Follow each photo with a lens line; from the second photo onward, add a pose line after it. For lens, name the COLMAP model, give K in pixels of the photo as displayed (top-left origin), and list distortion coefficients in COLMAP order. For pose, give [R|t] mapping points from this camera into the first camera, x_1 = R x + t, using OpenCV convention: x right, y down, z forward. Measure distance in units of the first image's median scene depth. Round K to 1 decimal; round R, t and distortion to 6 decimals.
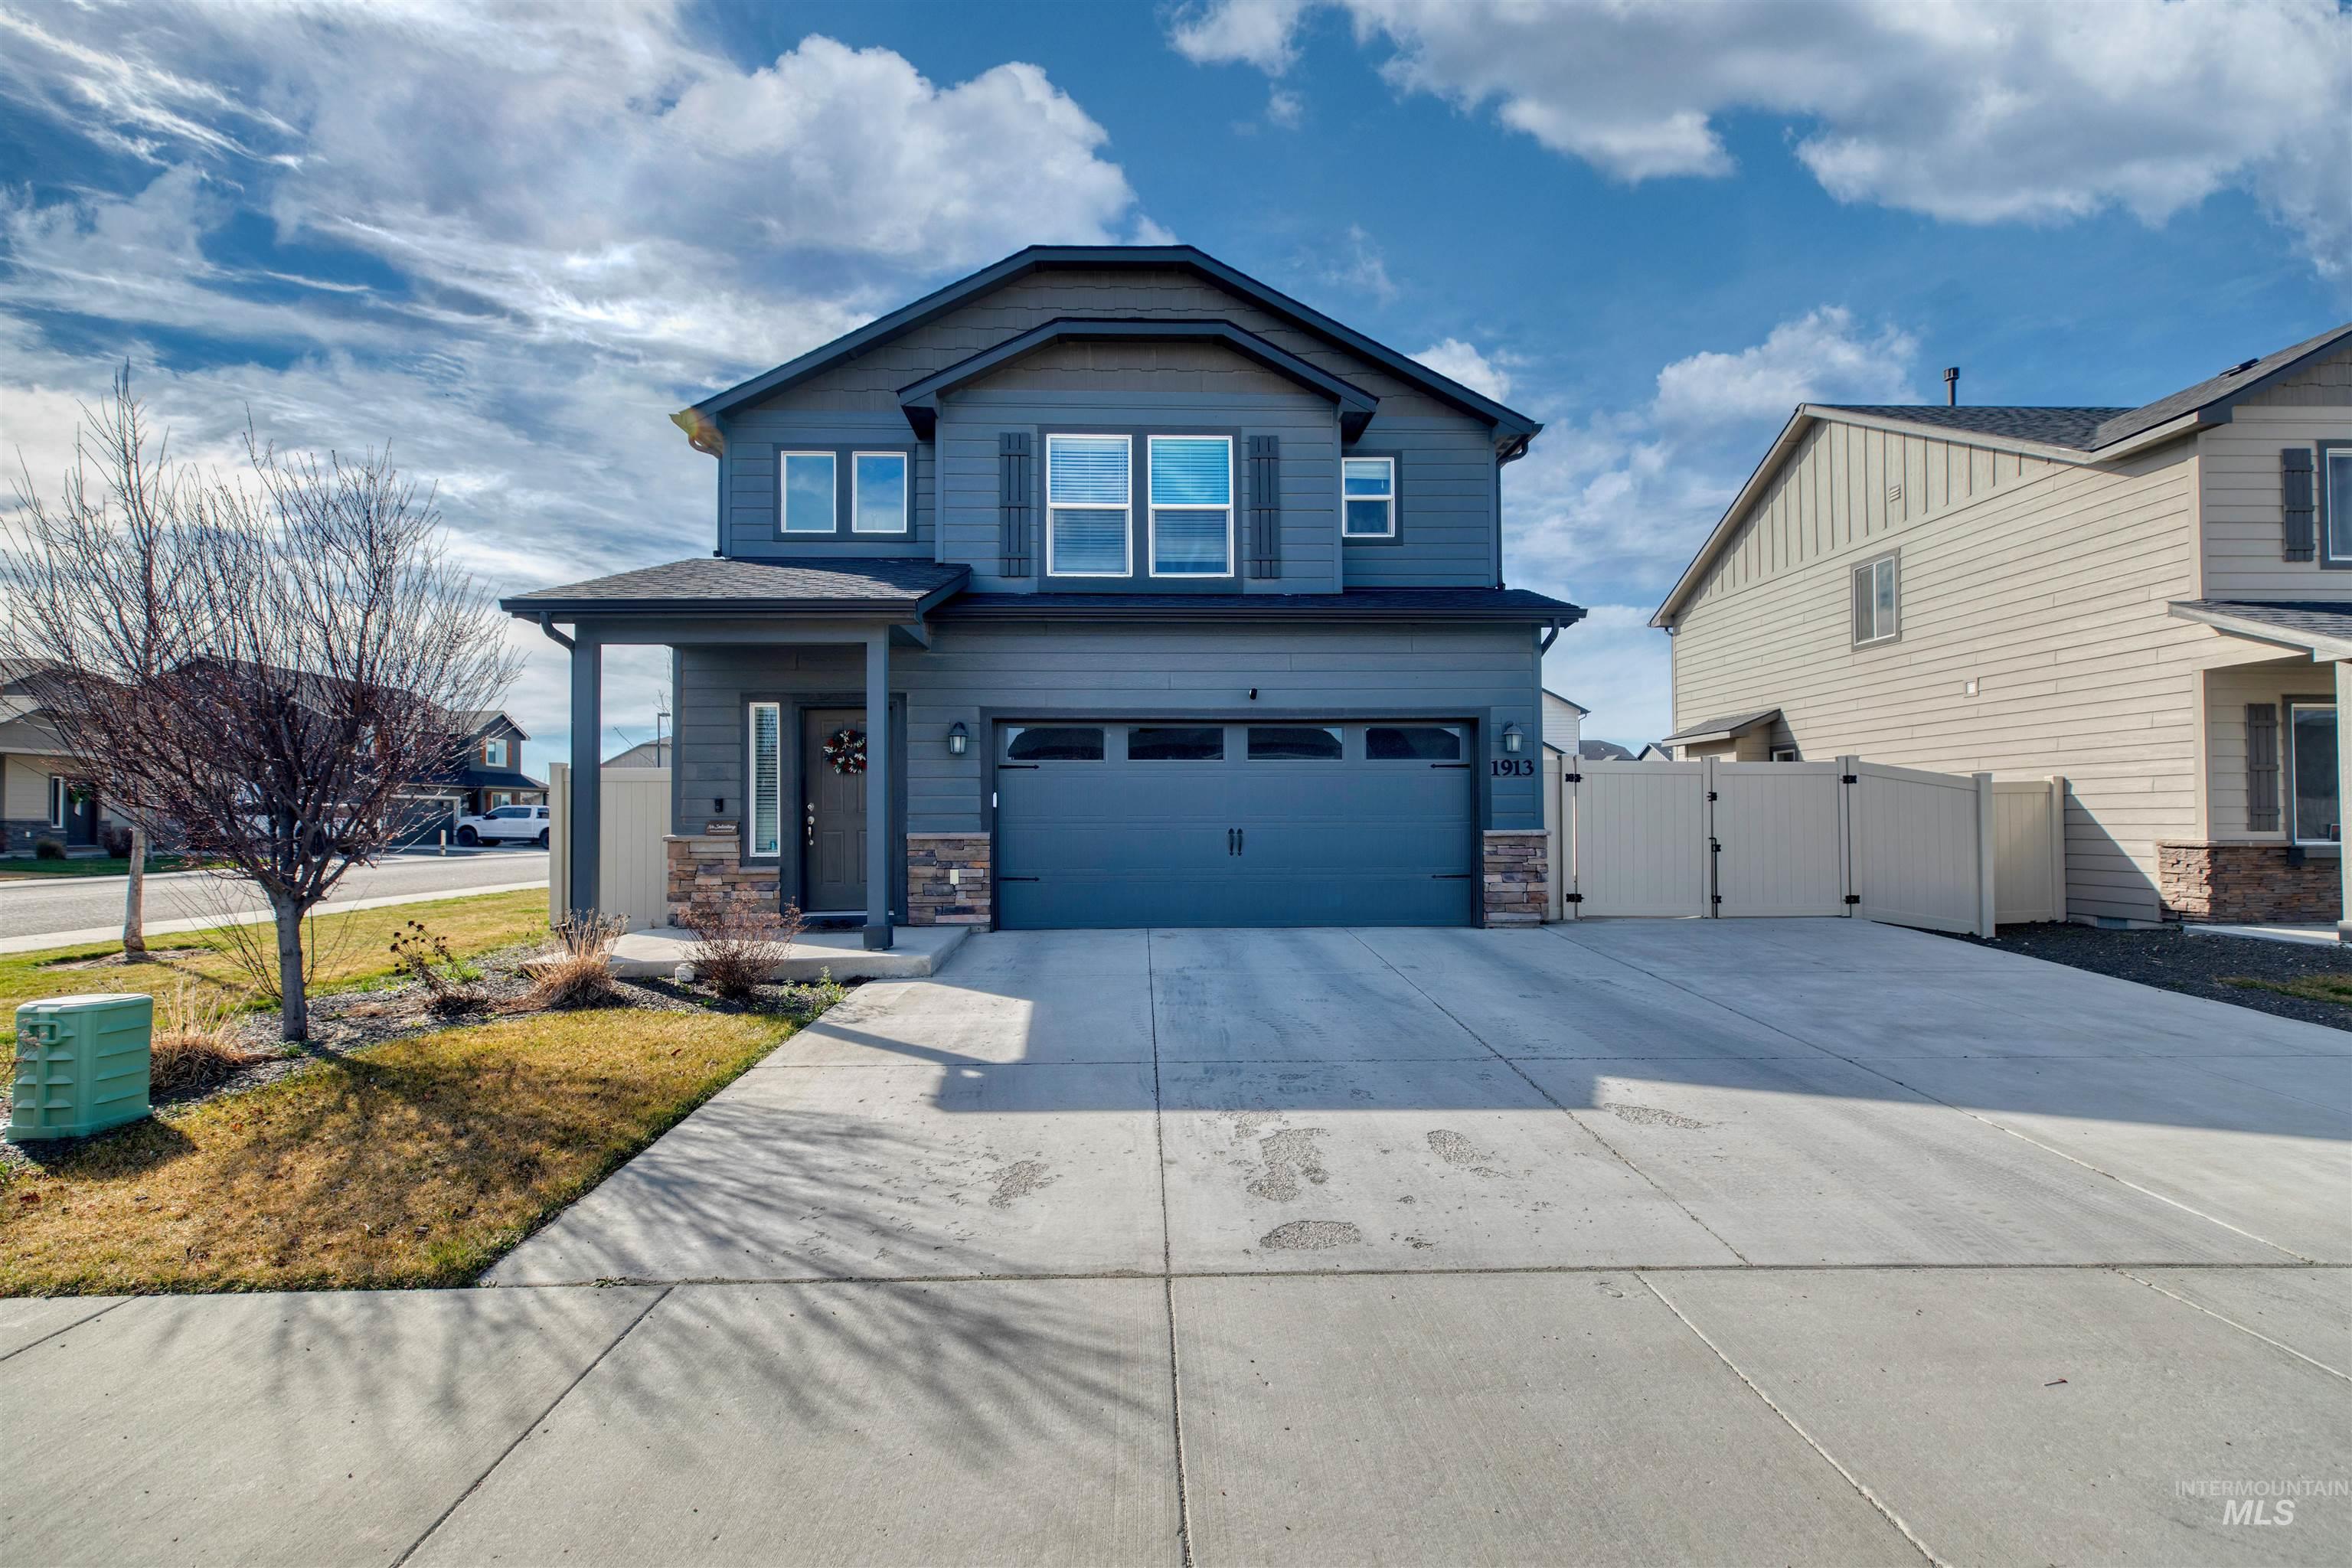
lens RADIAL K [[1065.2, 0, 1183.1], [0, 1065.2, 758.6], [0, 0, 1]] dist [0.001825, -0.000132]
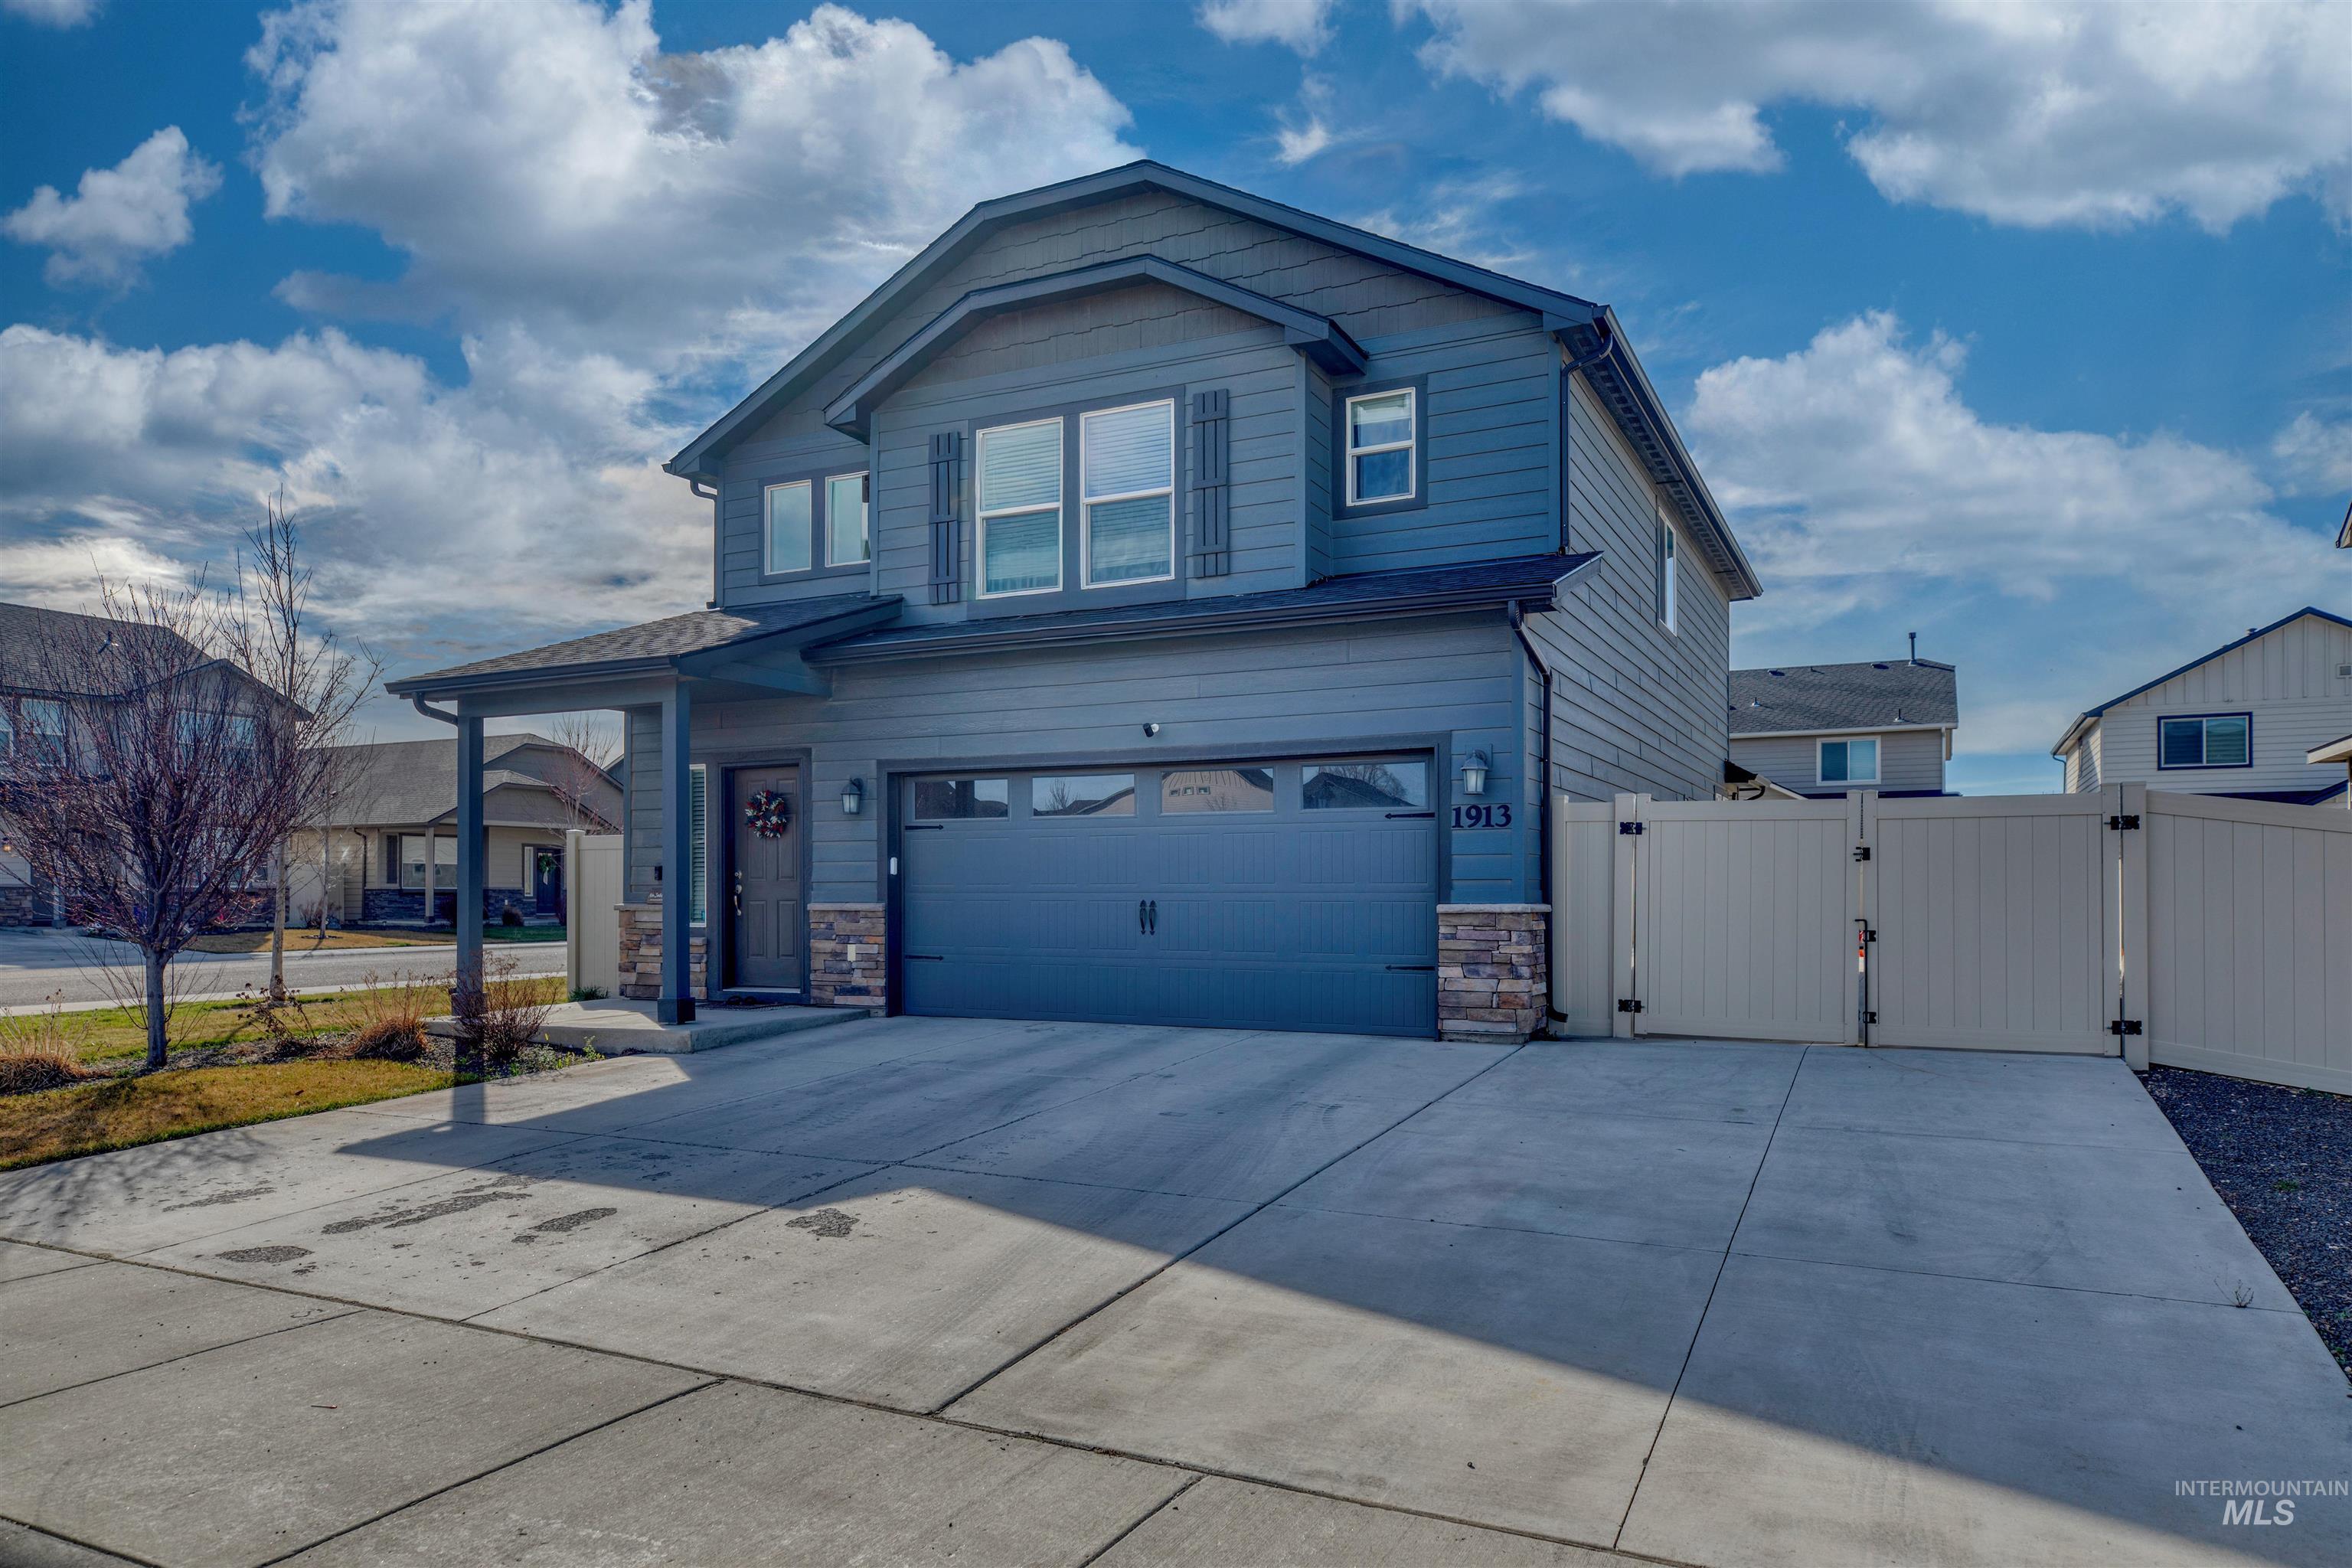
lens RADIAL K [[1562.0, 0, 1262.9], [0, 1562.0, 821.0], [0, 0, 1]] dist [0.003563, 0.001445]
pose [[0.878574, -0.019004, -0.477228, 0.652549], [0.024571, 0.999683, 0.005426, 0.002408], [0.476974, -0.016493, 0.878763, 0.020078]]
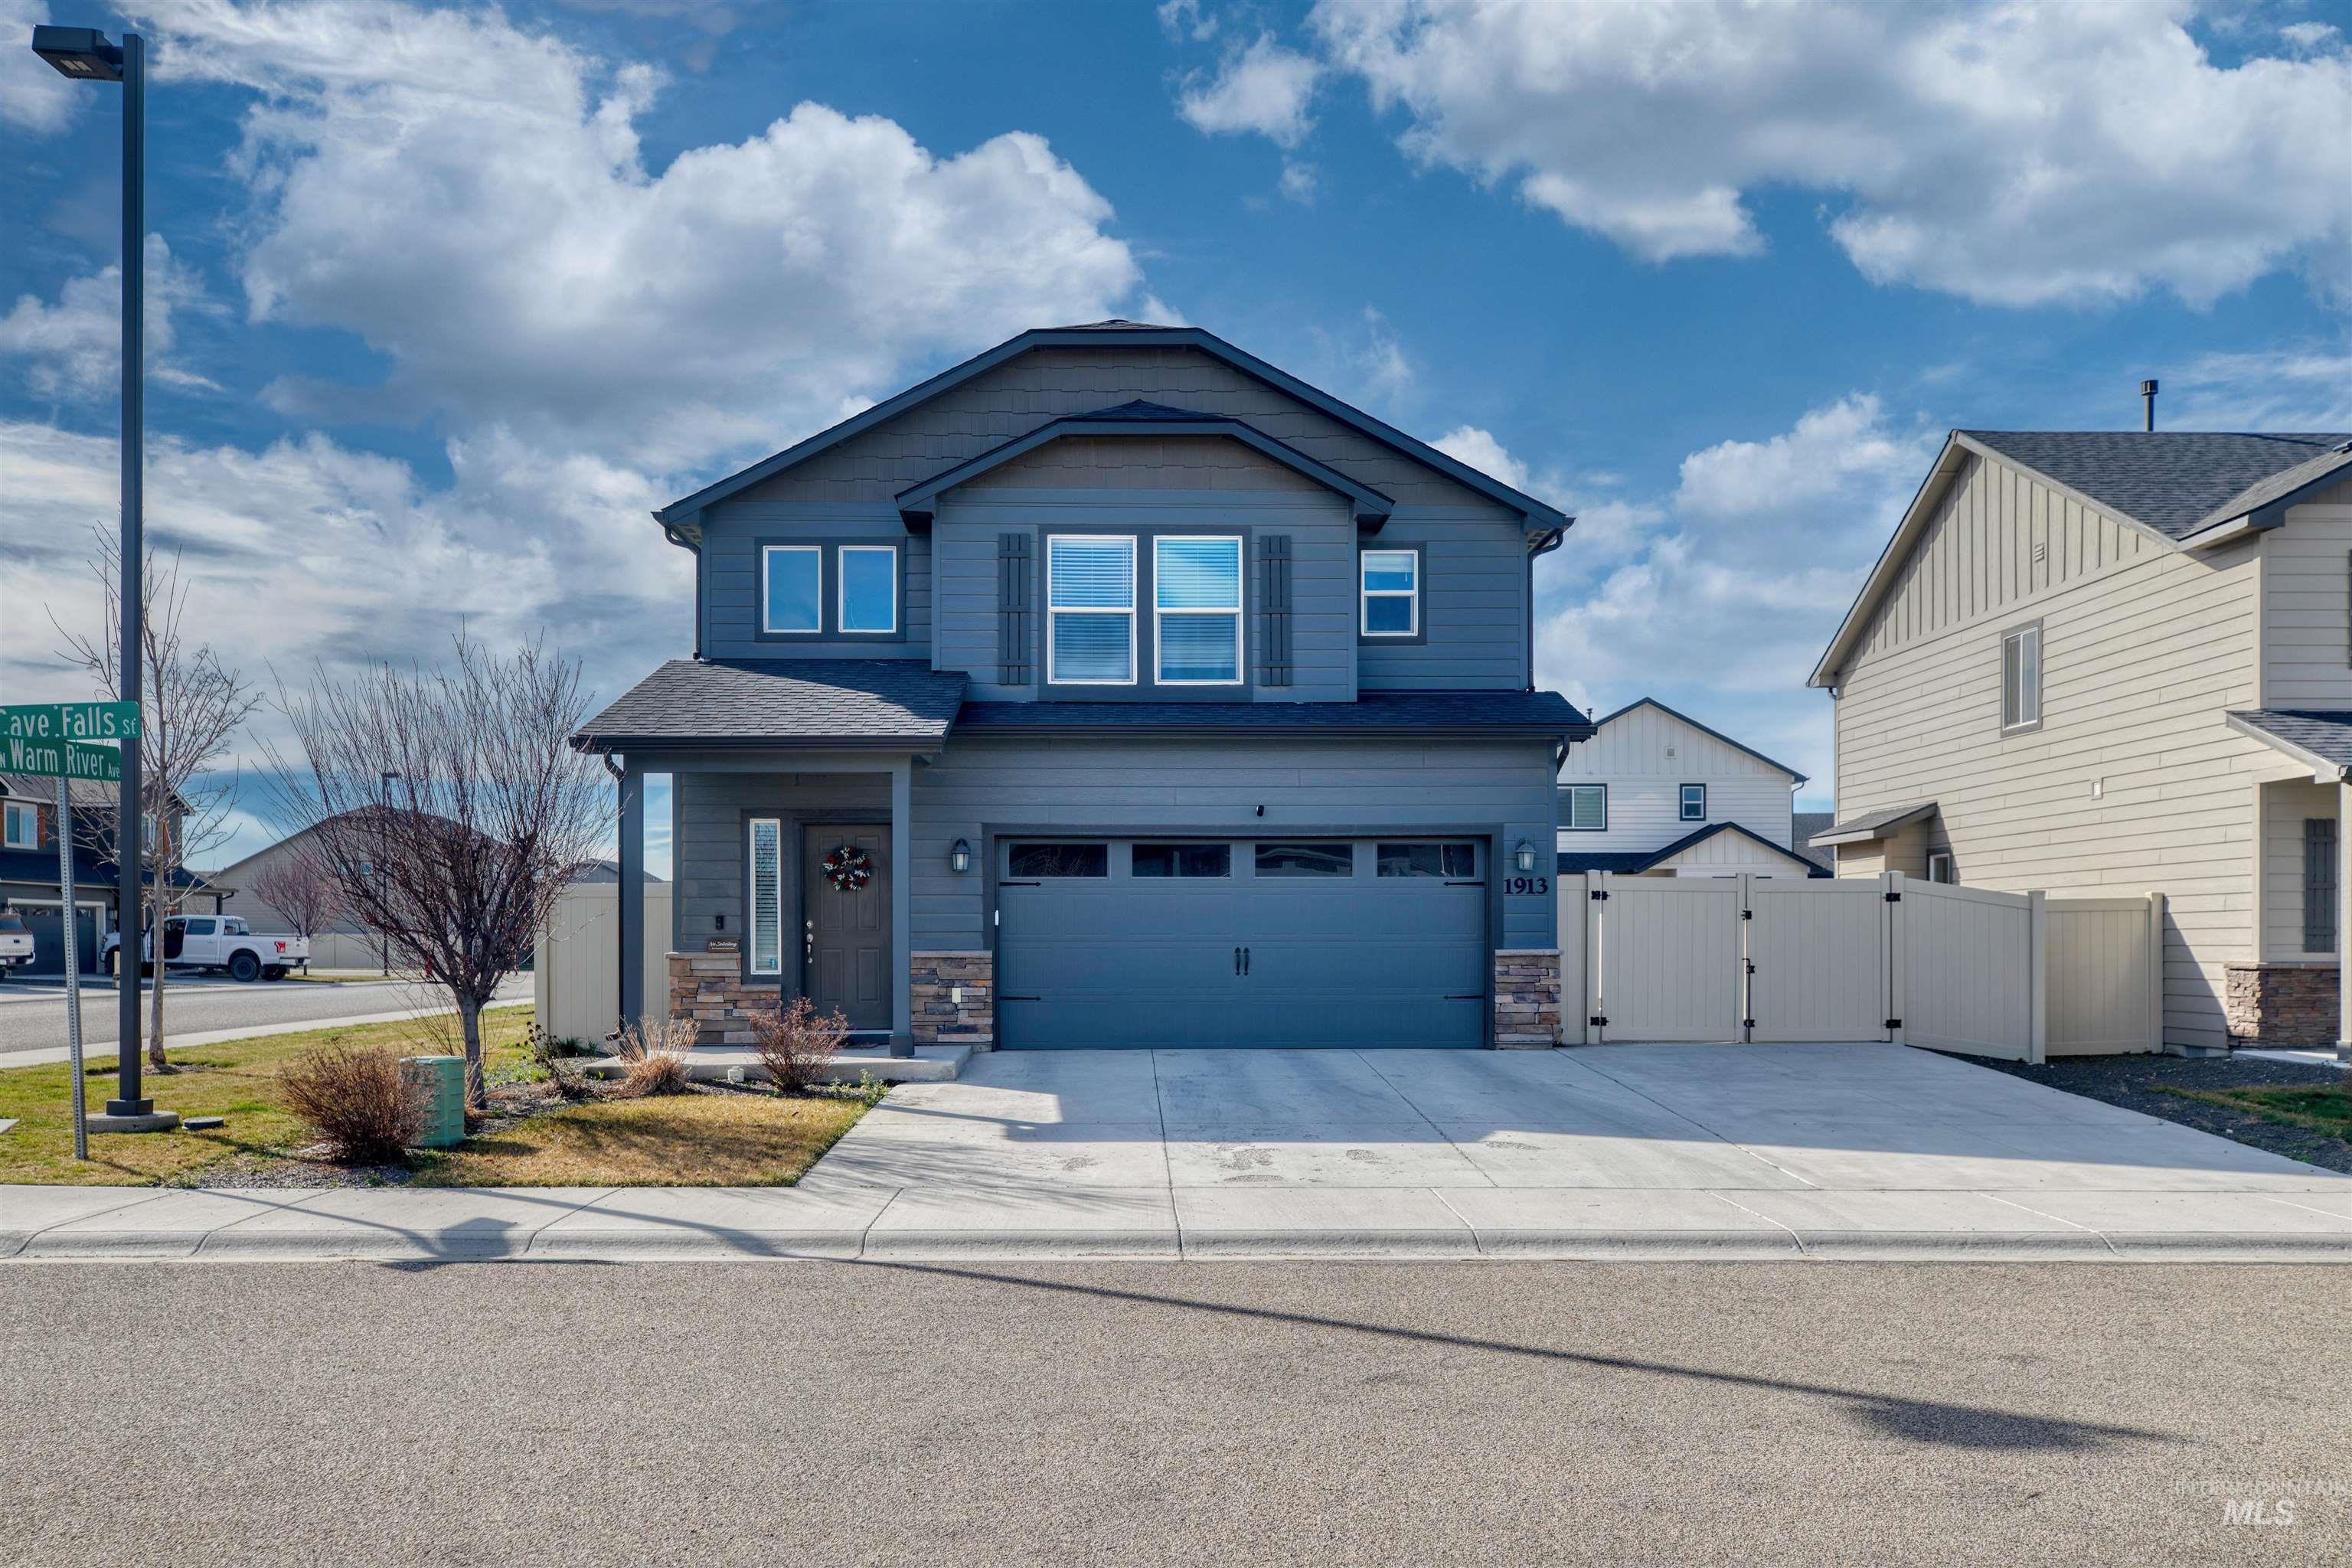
lens RADIAL K [[1976.2, 0, 1267.2], [0, 1976.2, 814.6], [0, 0, 1]] dist [-0.012276, -0.003685]
pose [[0.999471, 0.004232, 0.032252, 0.012756], [-0.004025, 0.999971, -0.006466, -0.042559], [-0.032279, 0.006333, 0.999459, -0.776923]]
